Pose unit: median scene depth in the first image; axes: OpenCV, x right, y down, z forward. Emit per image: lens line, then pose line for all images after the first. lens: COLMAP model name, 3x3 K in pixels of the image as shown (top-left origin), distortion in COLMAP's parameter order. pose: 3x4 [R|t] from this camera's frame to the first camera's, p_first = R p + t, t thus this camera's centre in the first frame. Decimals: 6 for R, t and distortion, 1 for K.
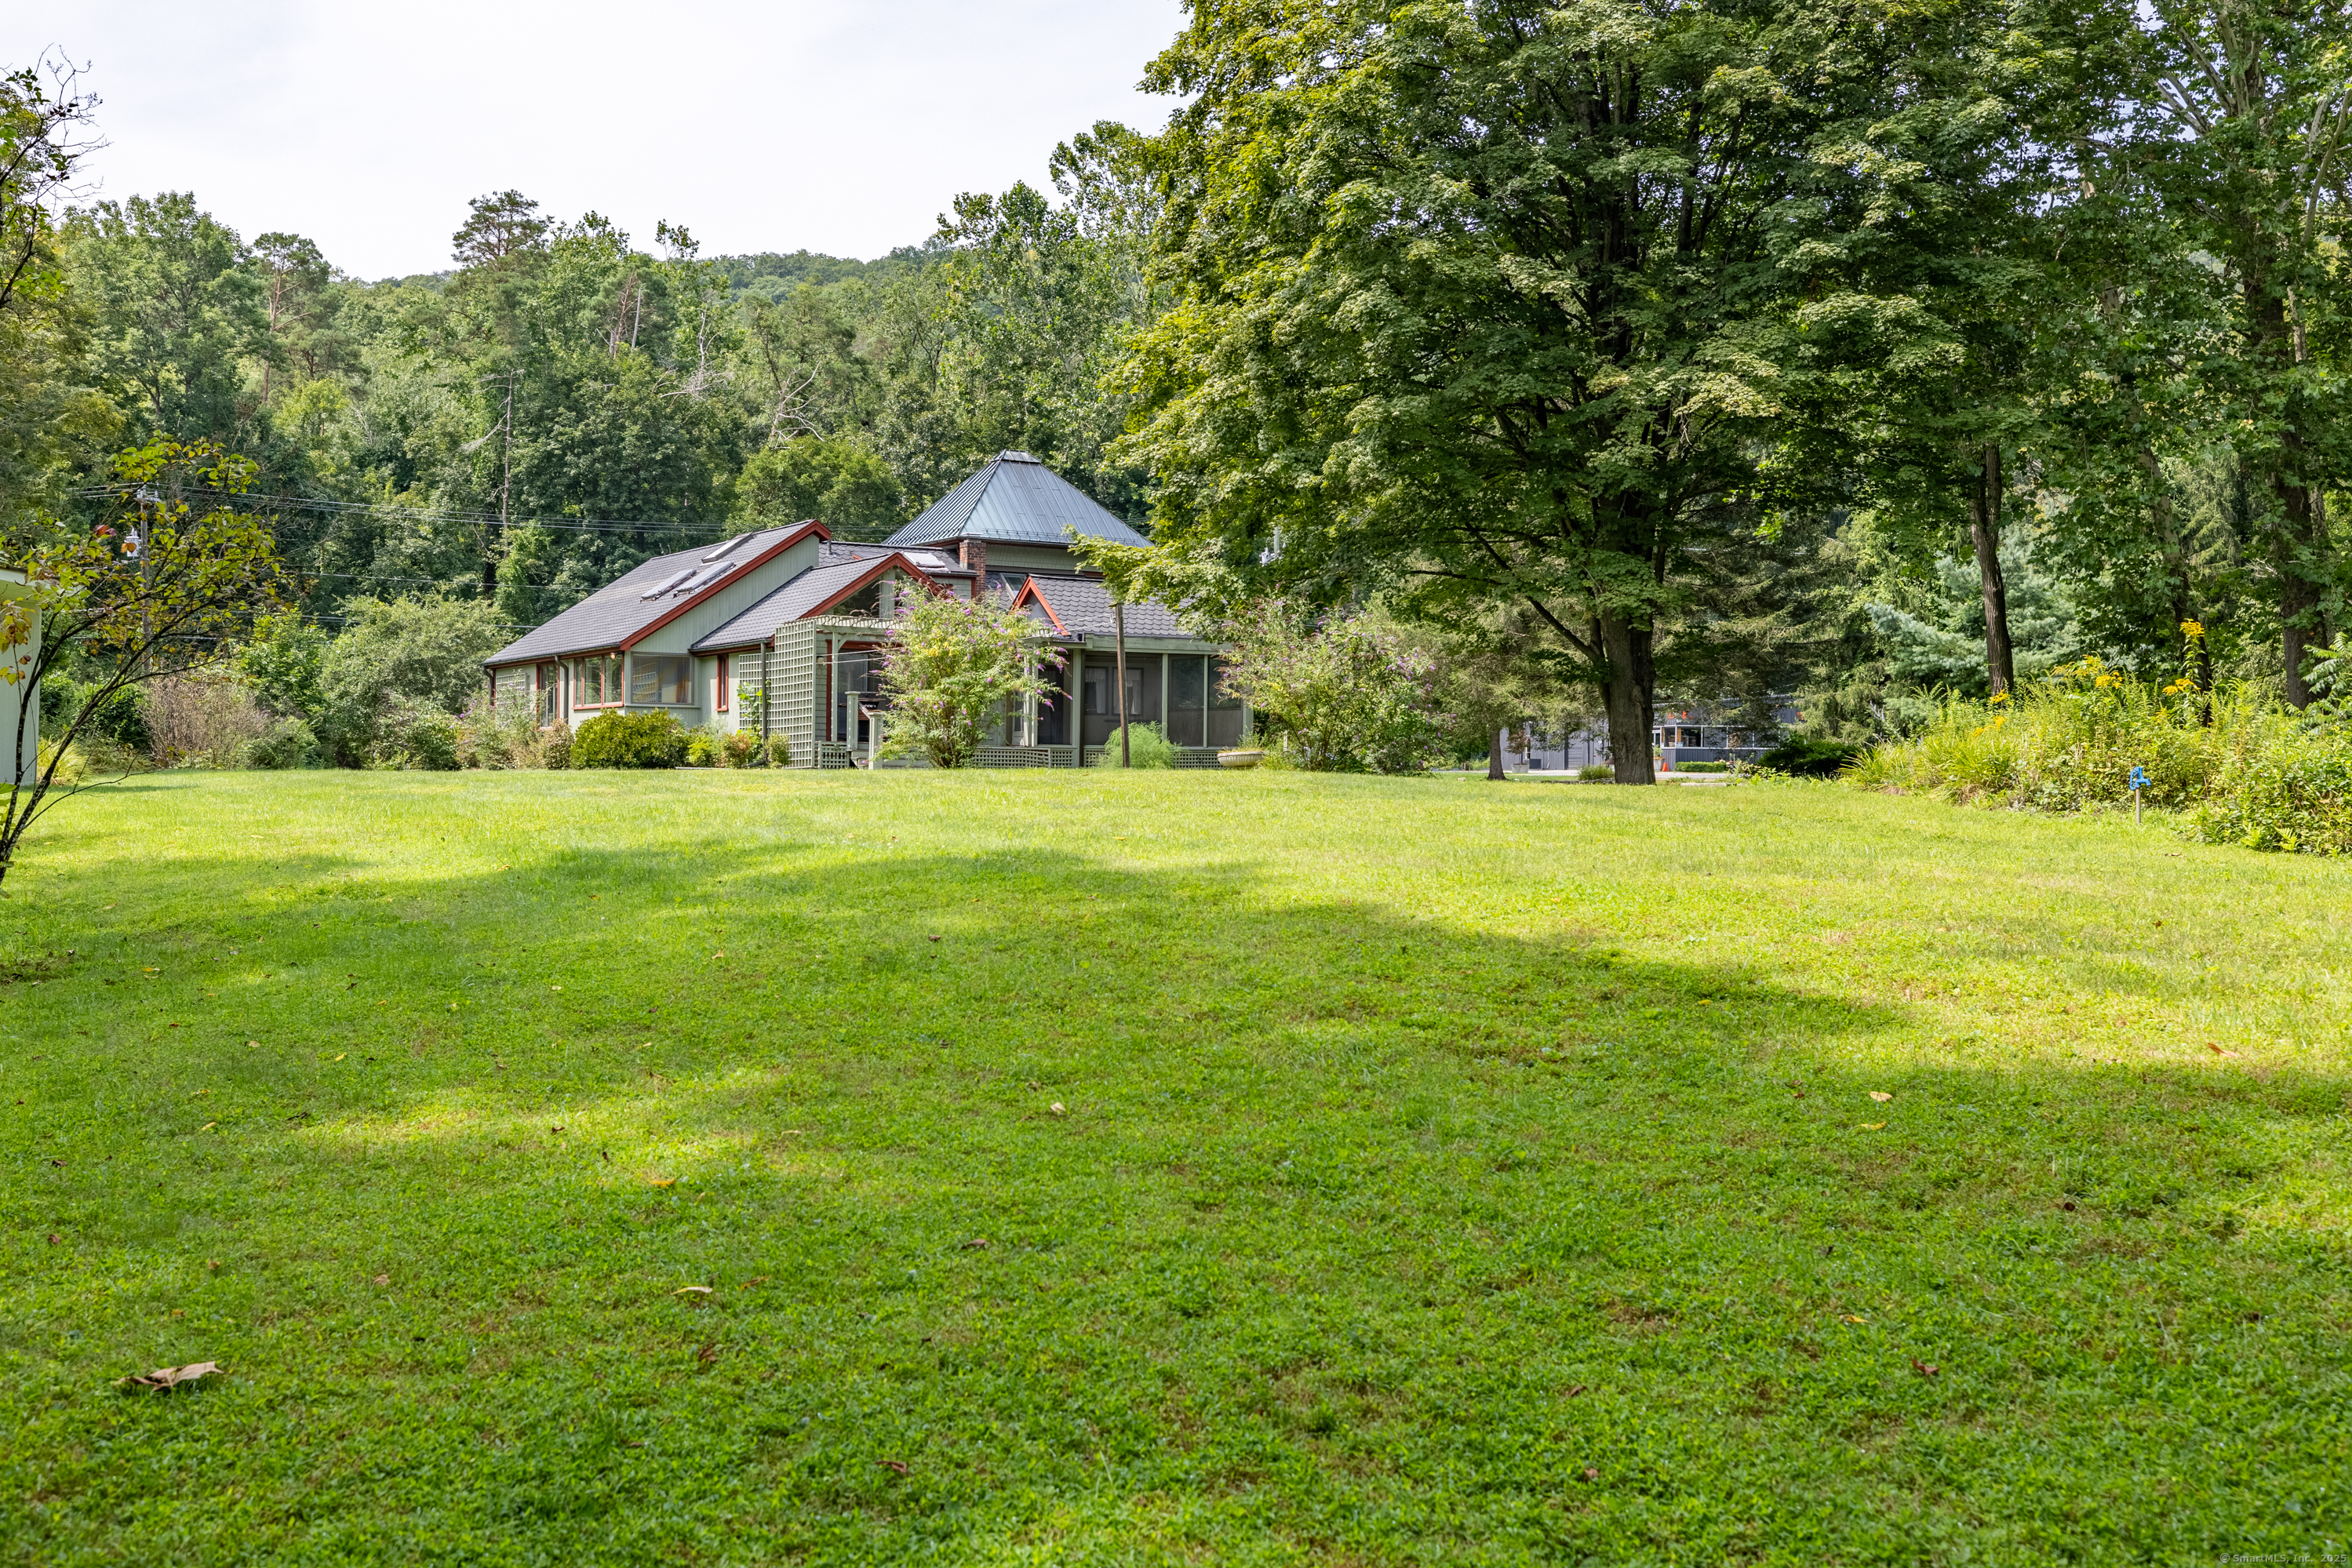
lens RADIAL K [[2299.1, 0, 1203.1], [0, 2299.1, 784.5], [0, 0, 1]] dist [-0.001155, 0.007915]
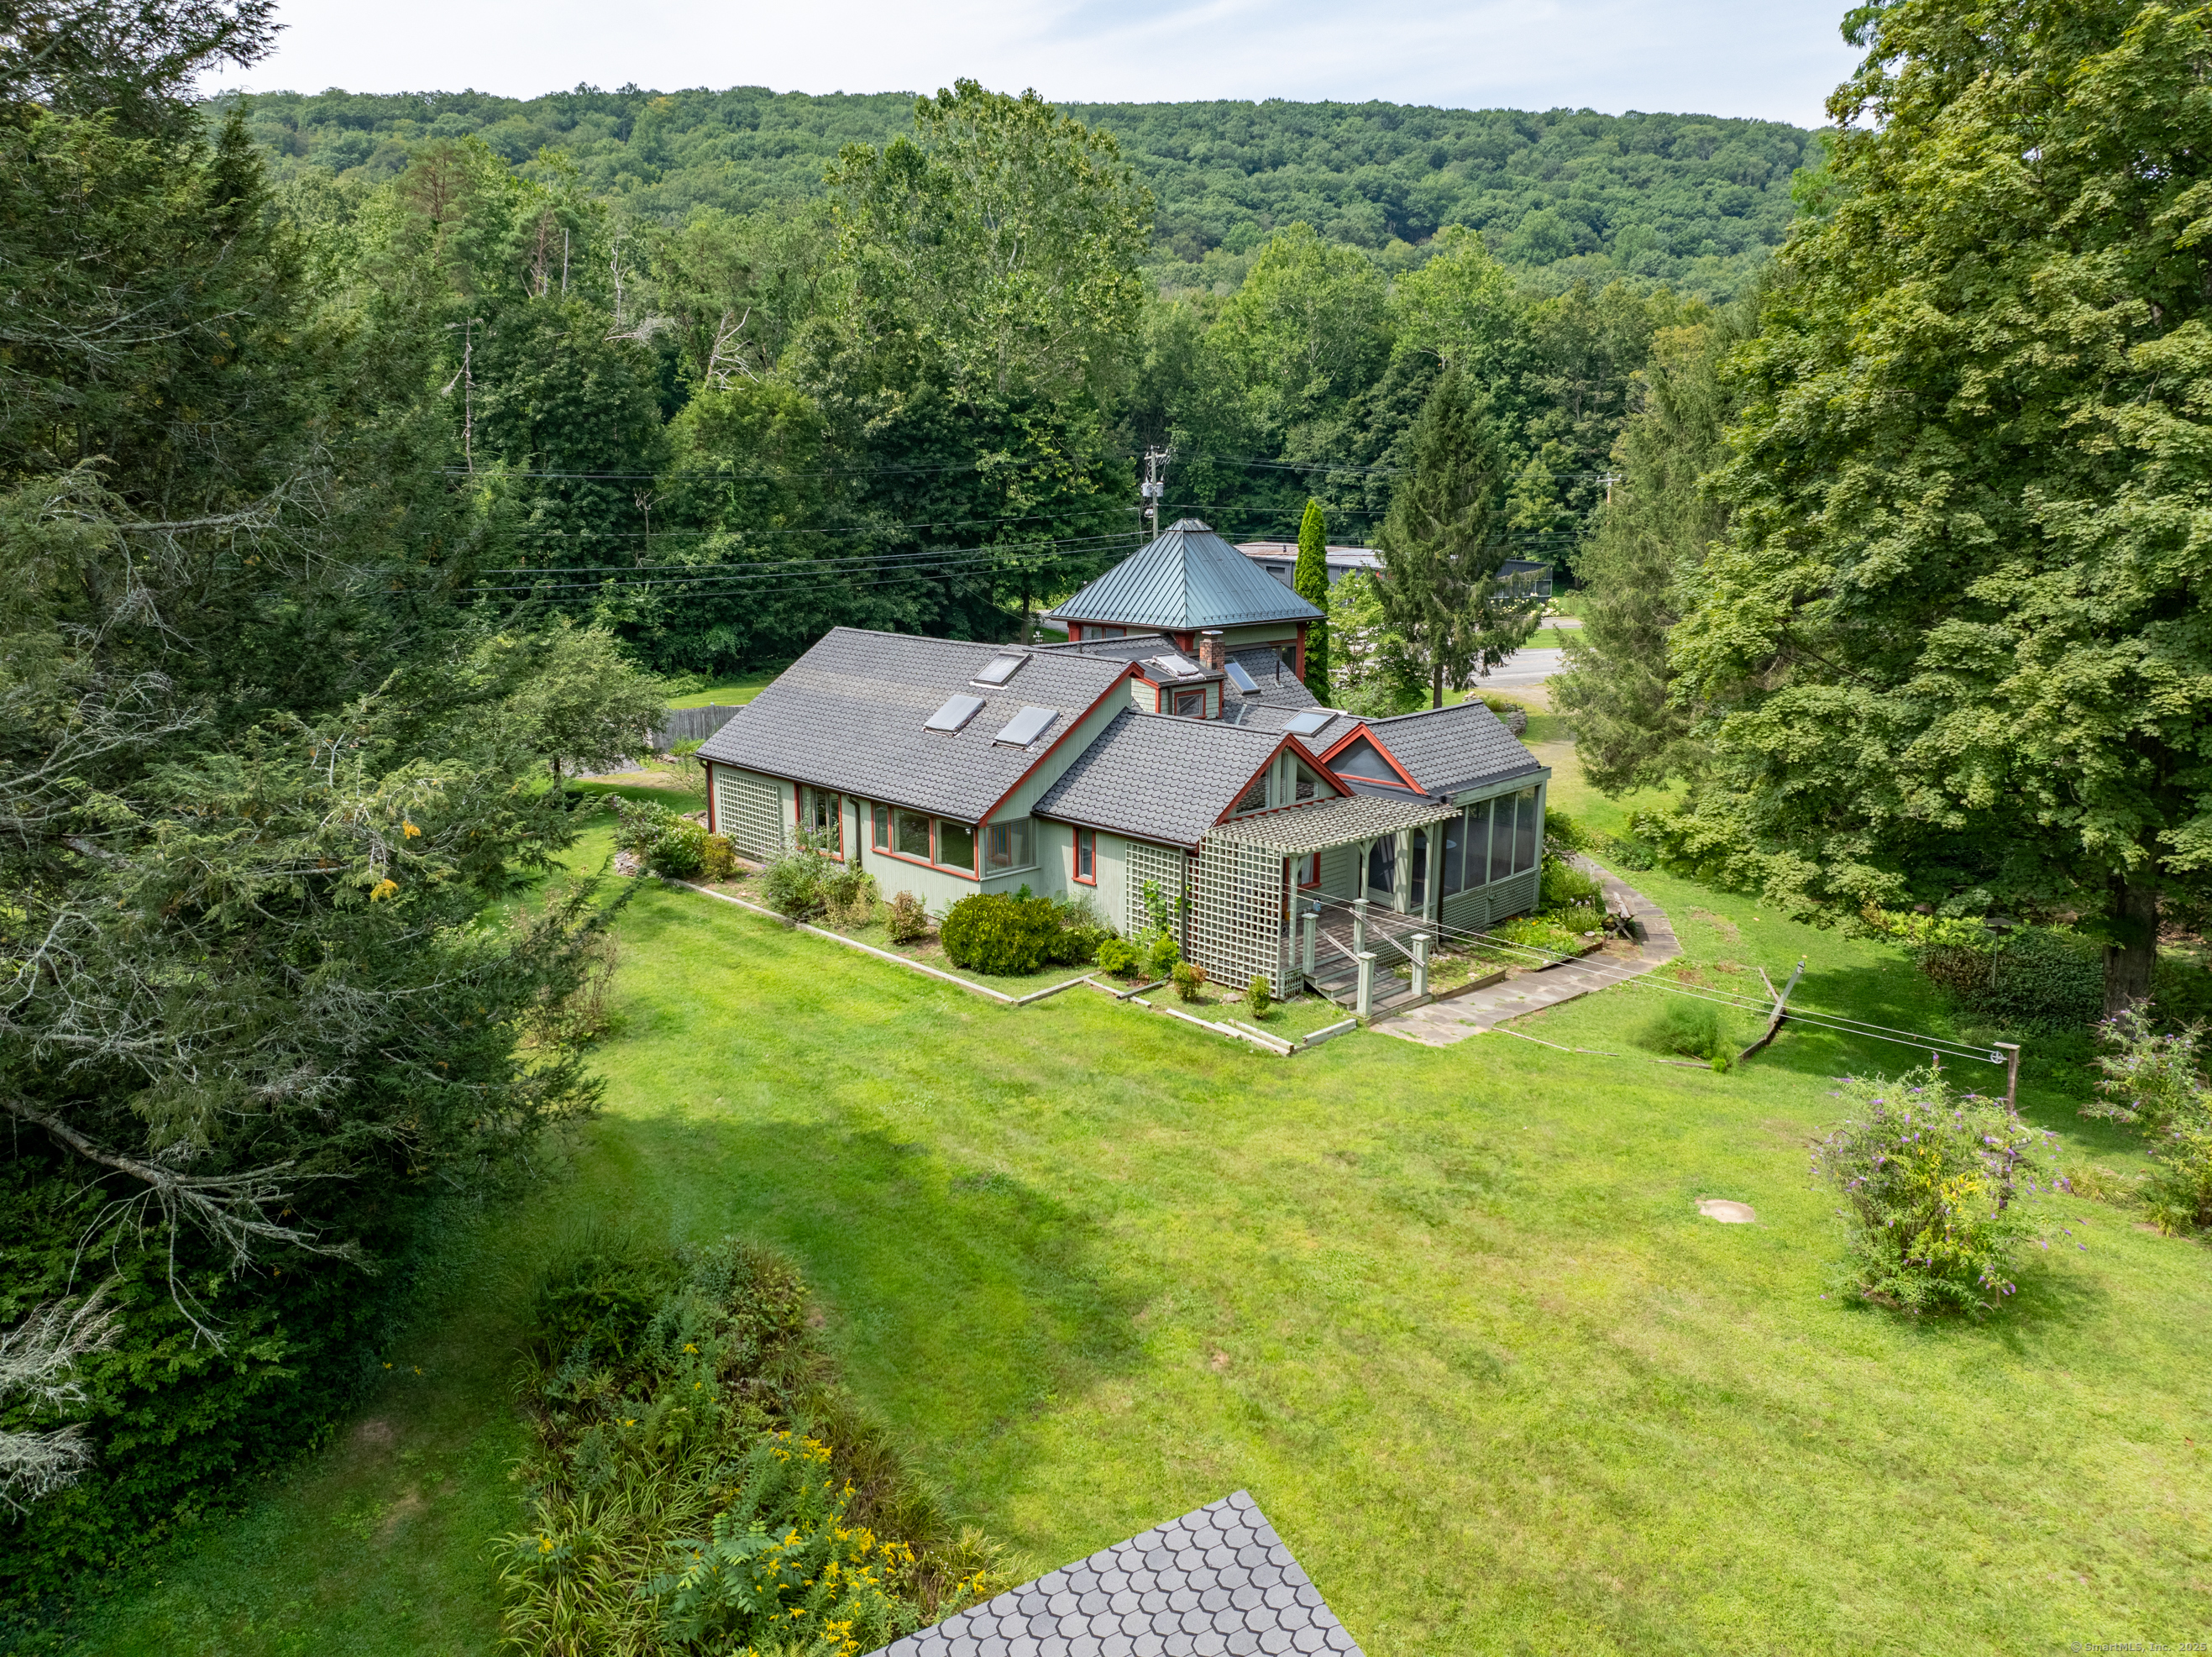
lens RADIAL K [[1573.2, 0, 1106.0], [0, 1573.2, 828.5], [0, 0, 1]] dist [-0.029132, -0.002575]
pose [[0.976368, -0.051109, 0.209984, -0.195935], [0.004917, 0.976636, 0.214844, -0.114468], [-0.216059, -0.208735, 0.953807, 0.210716]]
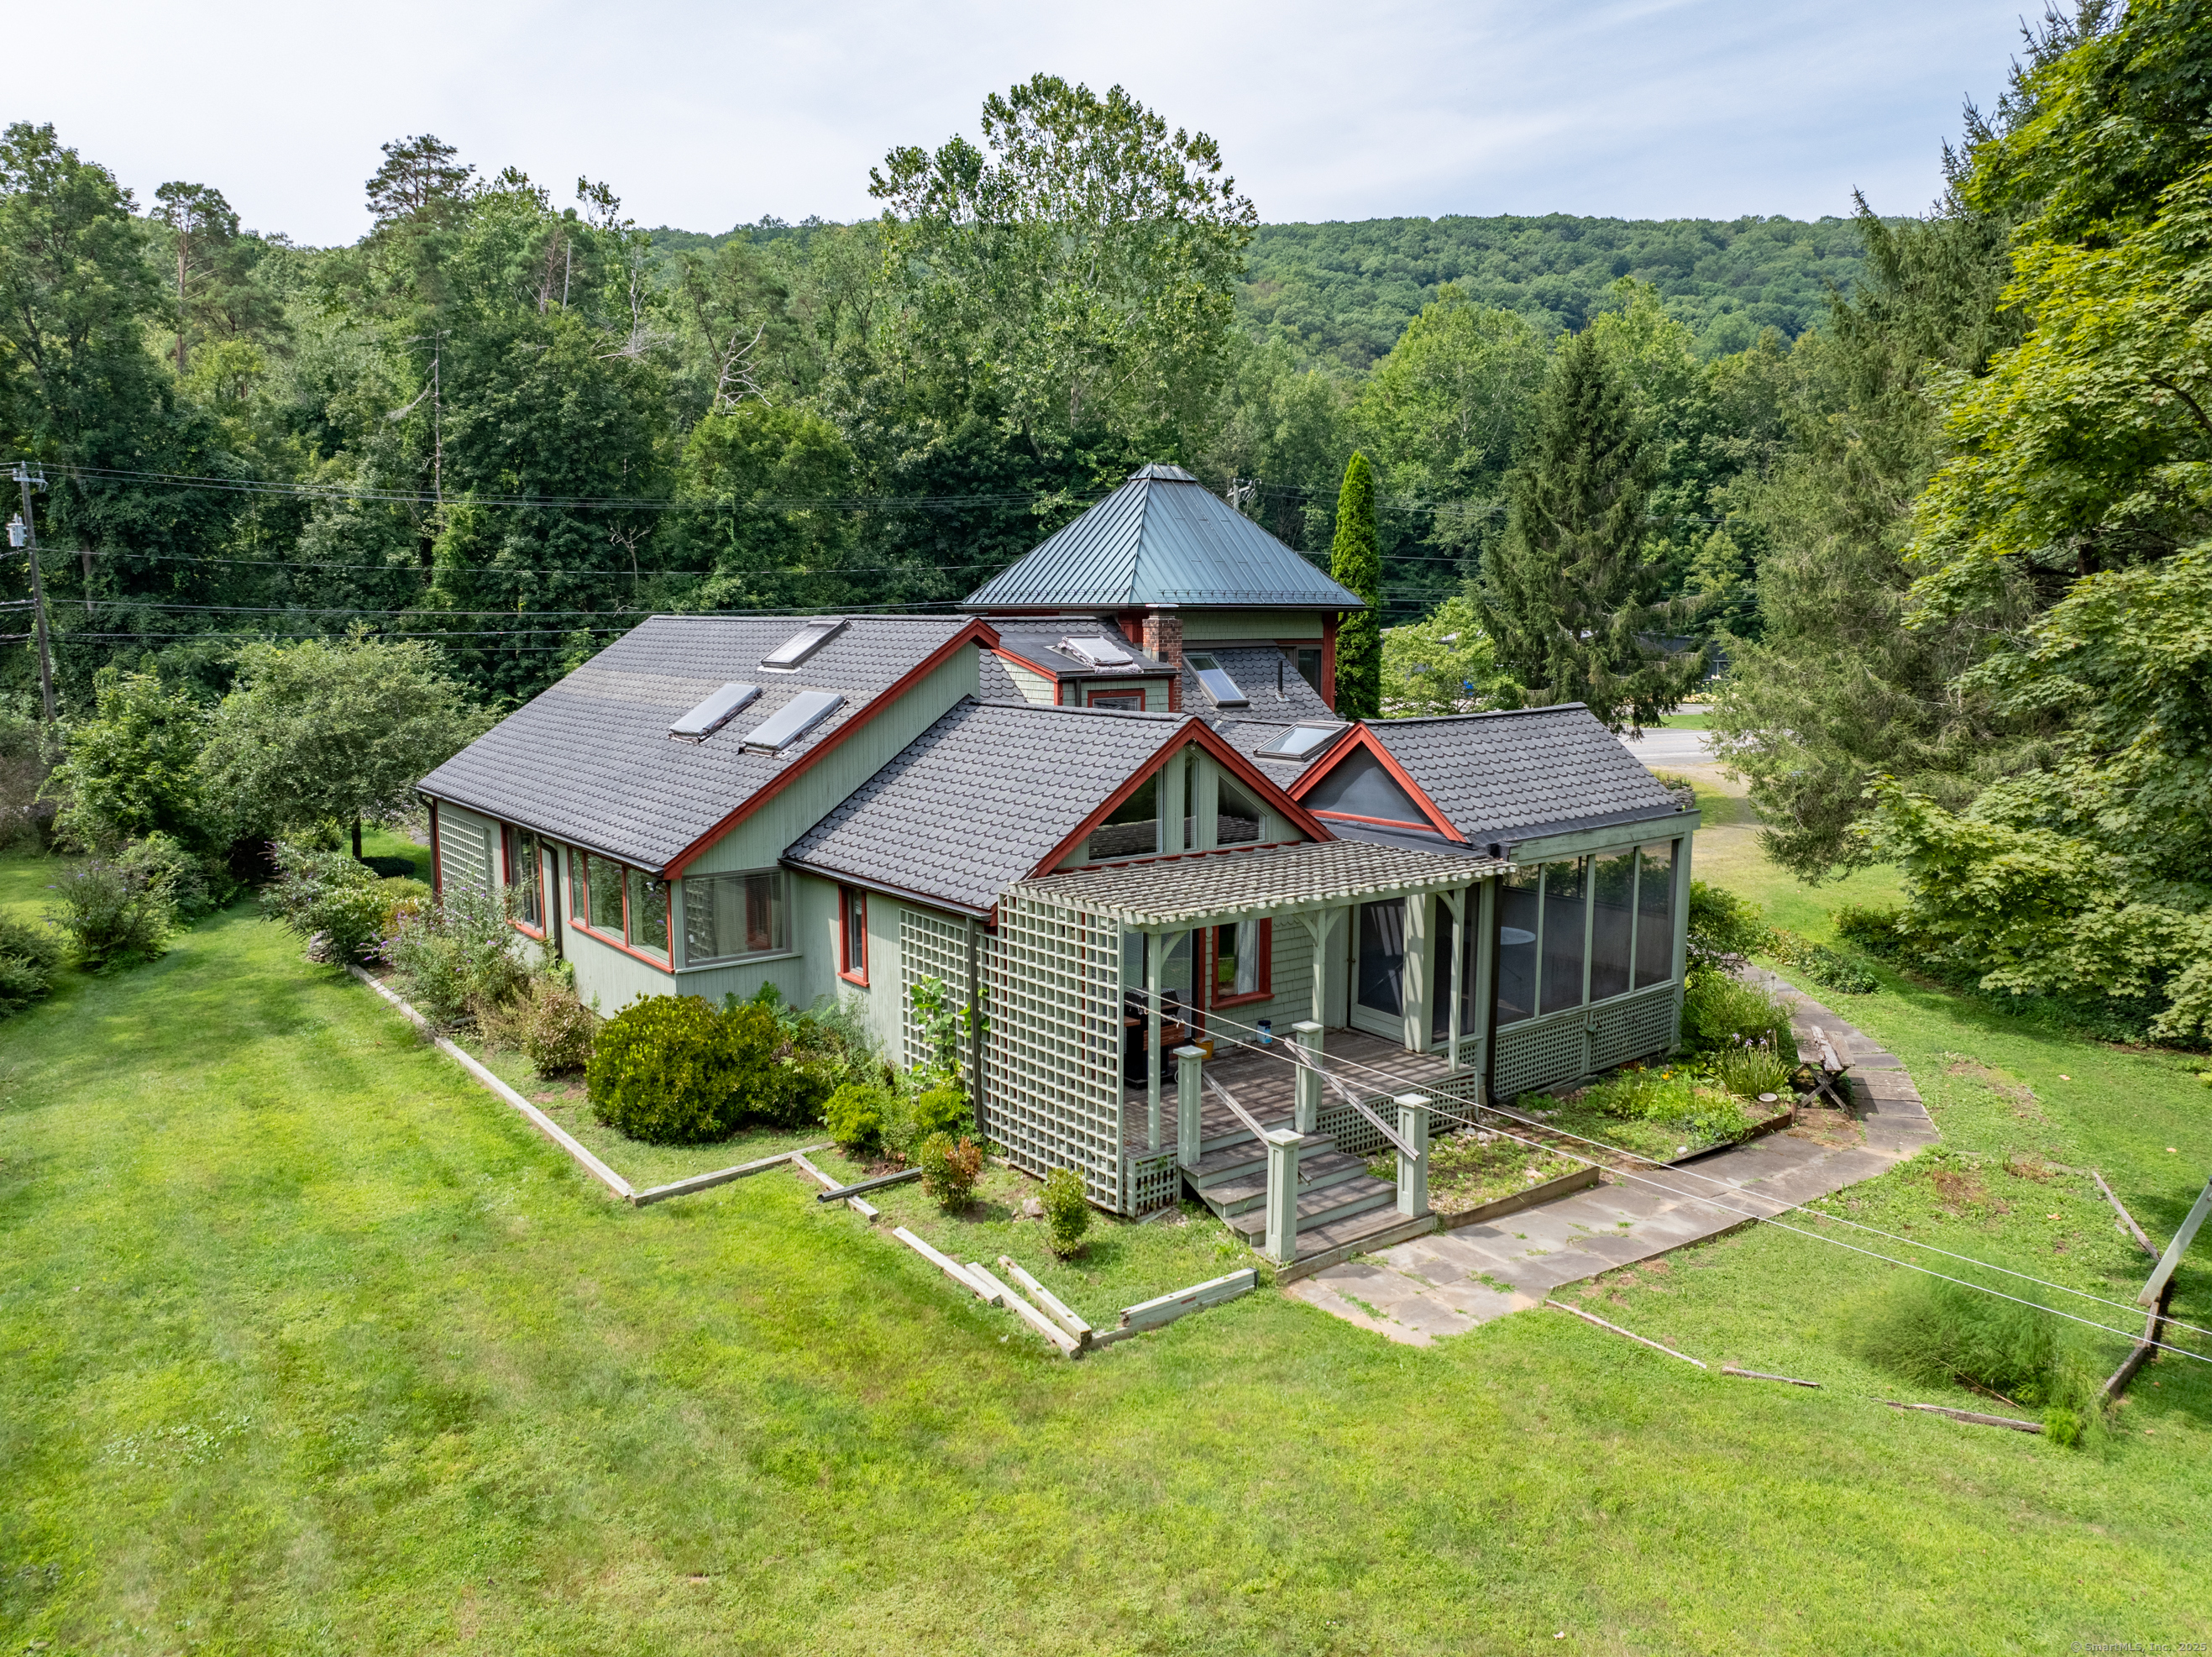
lens RADIAL K [[1566.7, 0, 1106.0], [0, 1566.7, 828.5], [0, 0, 1]] dist [-0.034440, -0.002340]
pose [[0.994913, -0.020241, 0.098687, -0.106615], [0.006735, 0.990780, 0.135312, -0.069867], [-0.100516, -0.133959, 0.985876, 0.357963]]
